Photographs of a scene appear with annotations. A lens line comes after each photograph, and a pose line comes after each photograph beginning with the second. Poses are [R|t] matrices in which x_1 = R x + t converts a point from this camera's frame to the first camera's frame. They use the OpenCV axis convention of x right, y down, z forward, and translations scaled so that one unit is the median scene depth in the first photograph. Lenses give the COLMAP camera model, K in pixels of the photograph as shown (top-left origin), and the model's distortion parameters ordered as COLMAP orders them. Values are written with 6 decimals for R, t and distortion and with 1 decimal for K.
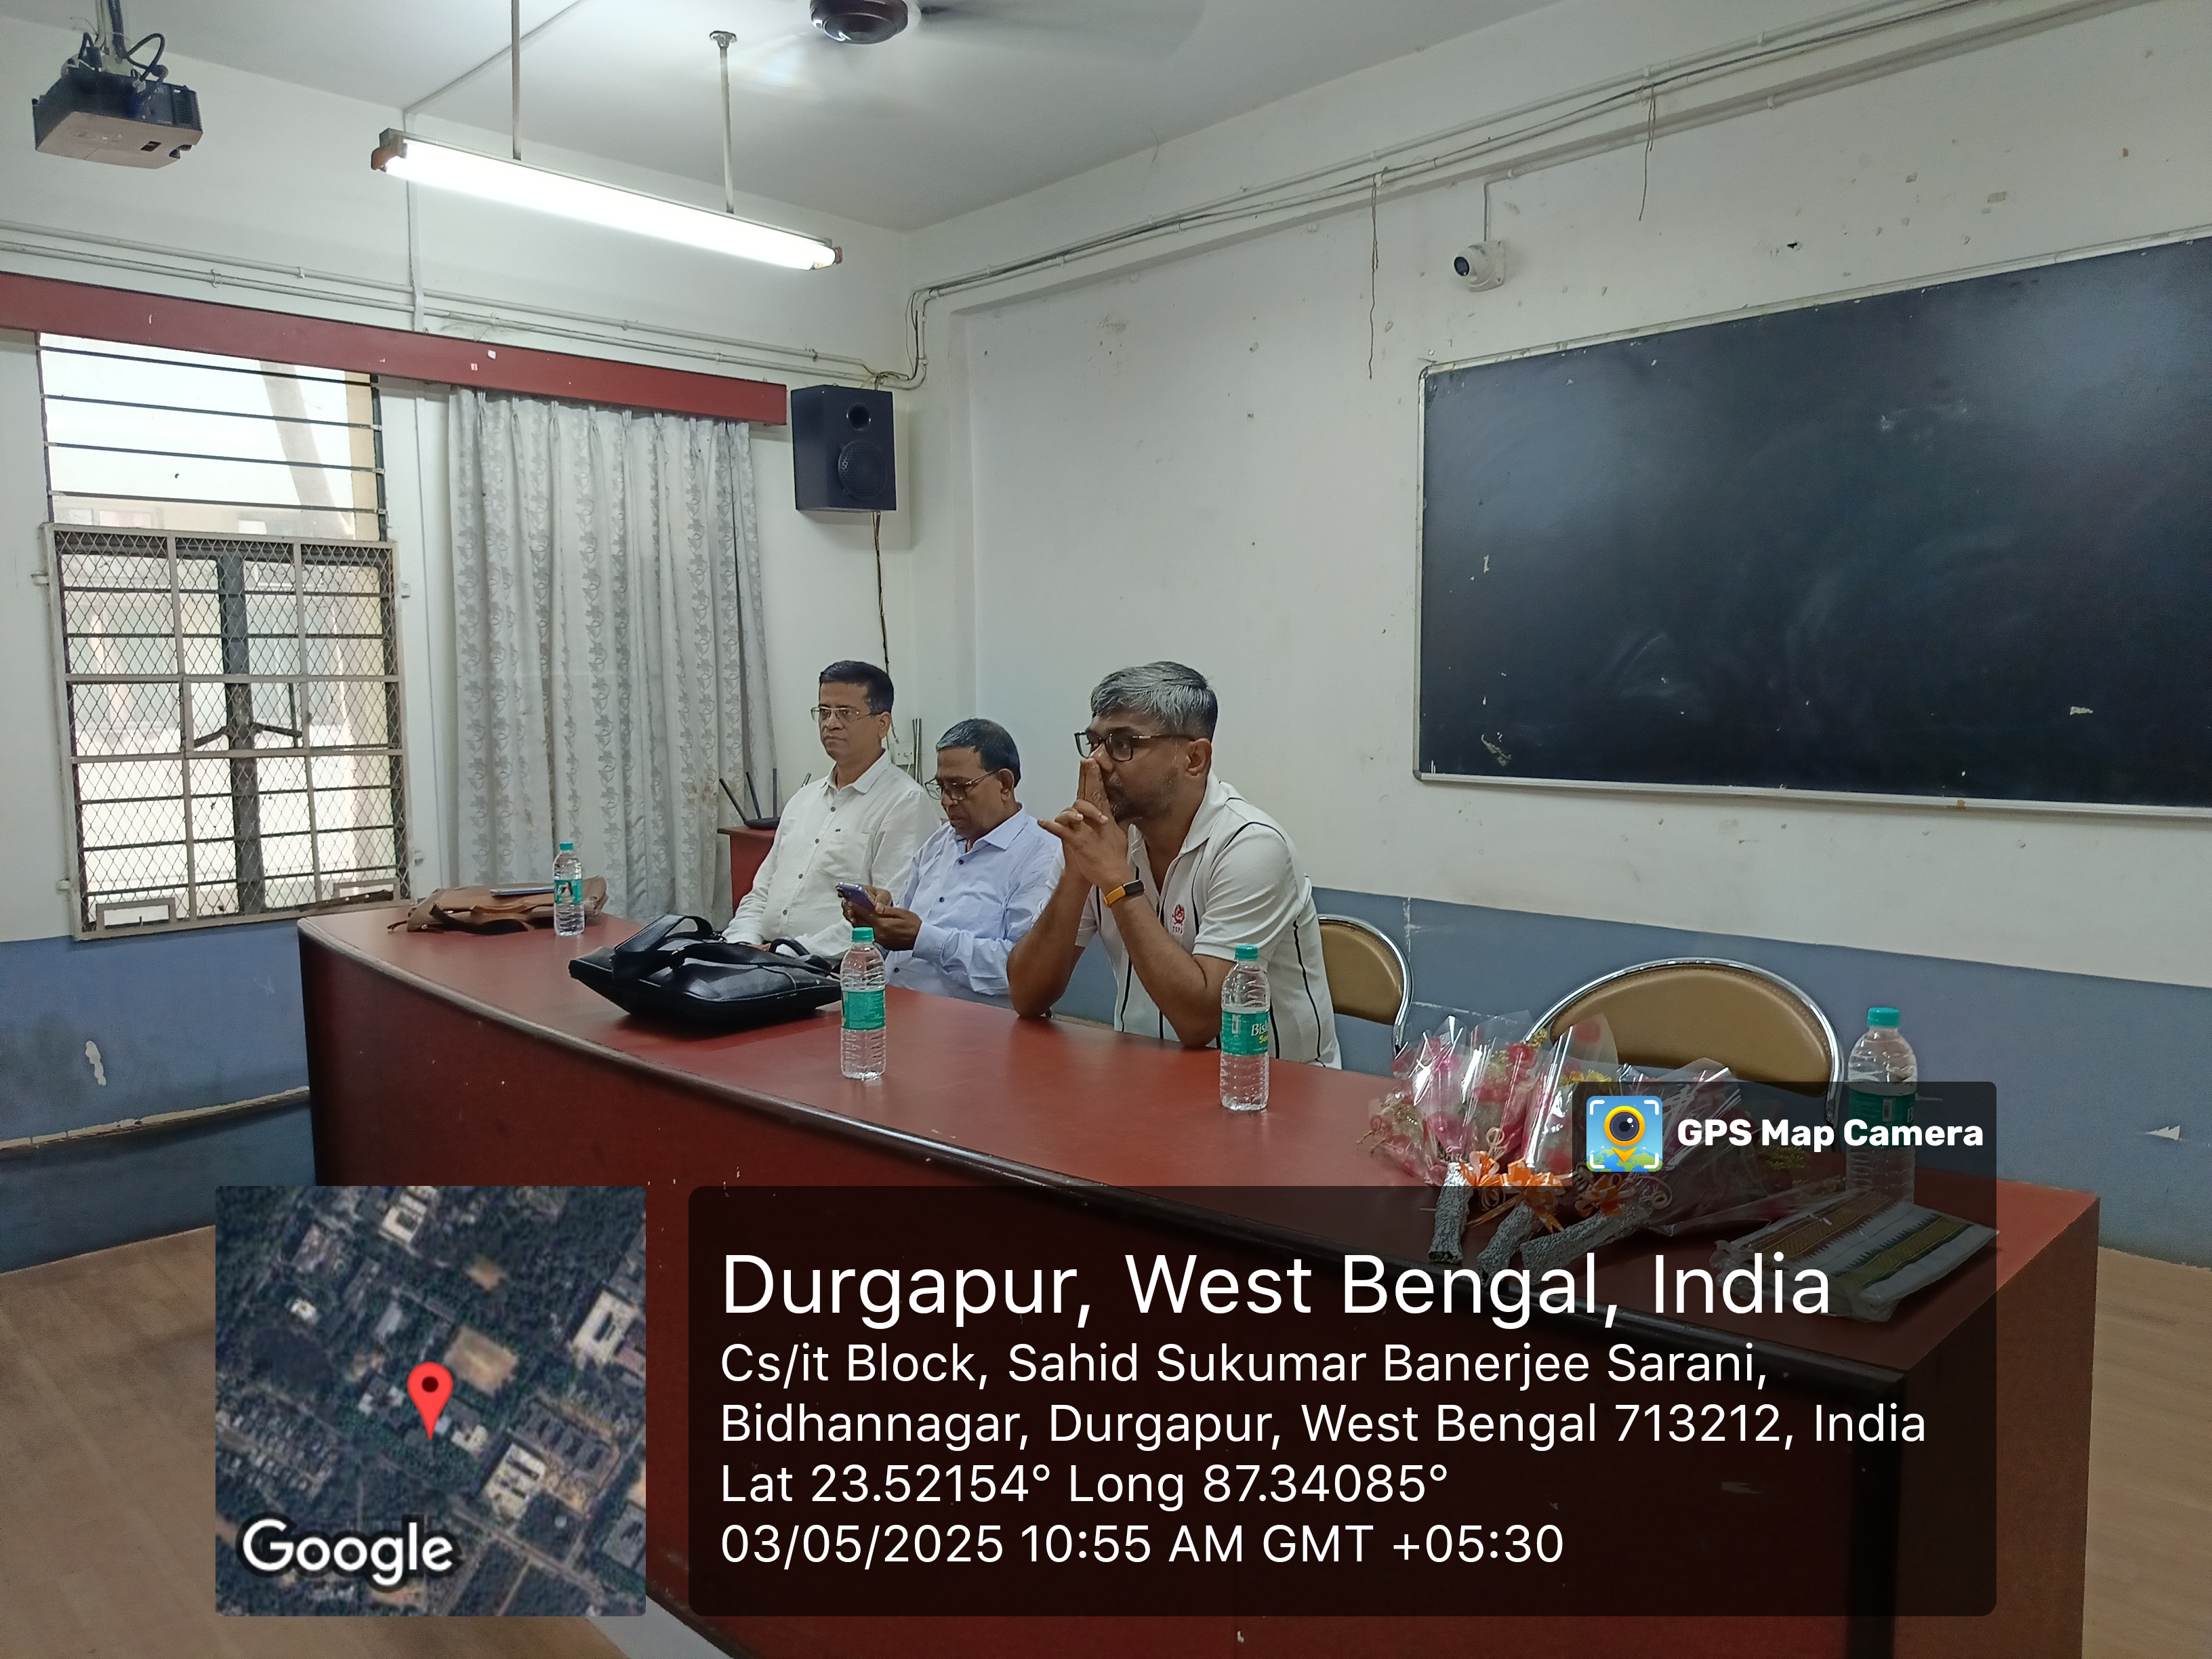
lens RADIAL K [[1527.8, 0, 1114.5], [0, 1527.8, 828.7], [0, 0, 1]] dist [0.022126, -0.021253]
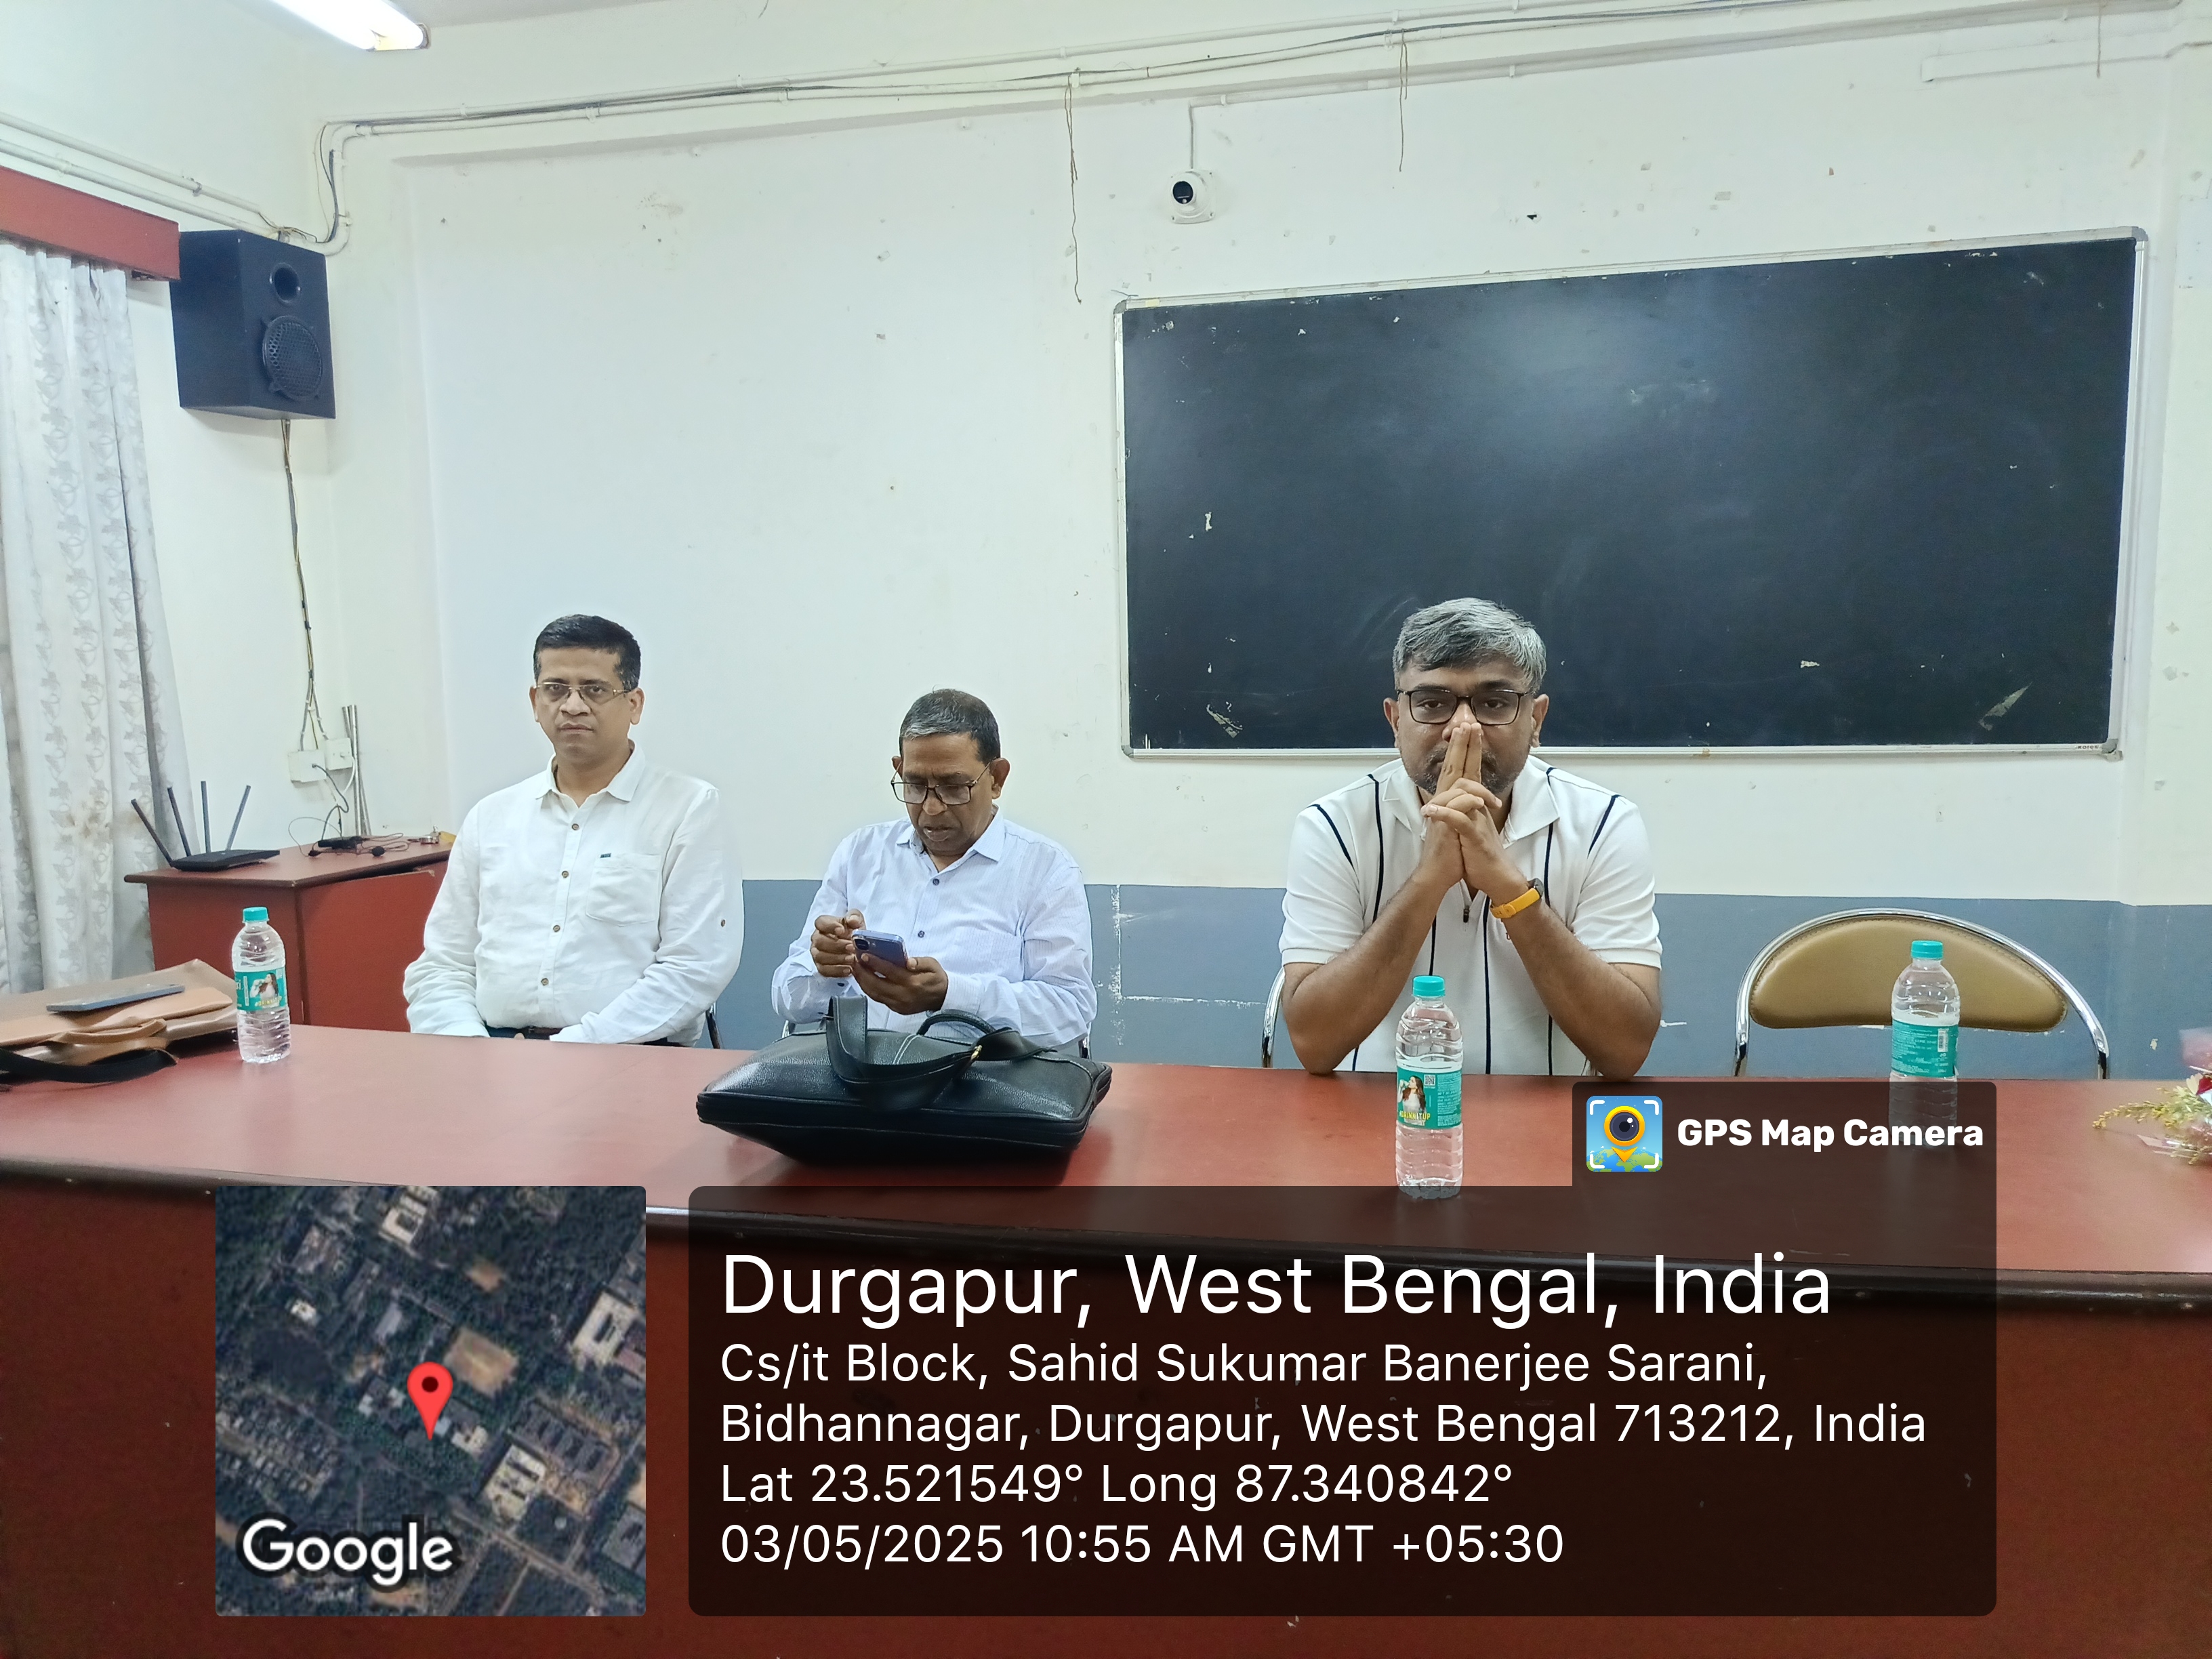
lens RADIAL K [[1527.8, 0, 1114.5], [0, 1527.8, 828.7], [0, 0, 1]] dist [0.022126, -0.021253]
pose [[0.838711, -0.065531, 0.540619, -0.308756], [0.062386, 0.997760, 0.024158, -0.011880], [-0.540991, 0.013466, 0.840921, 0.244032]]
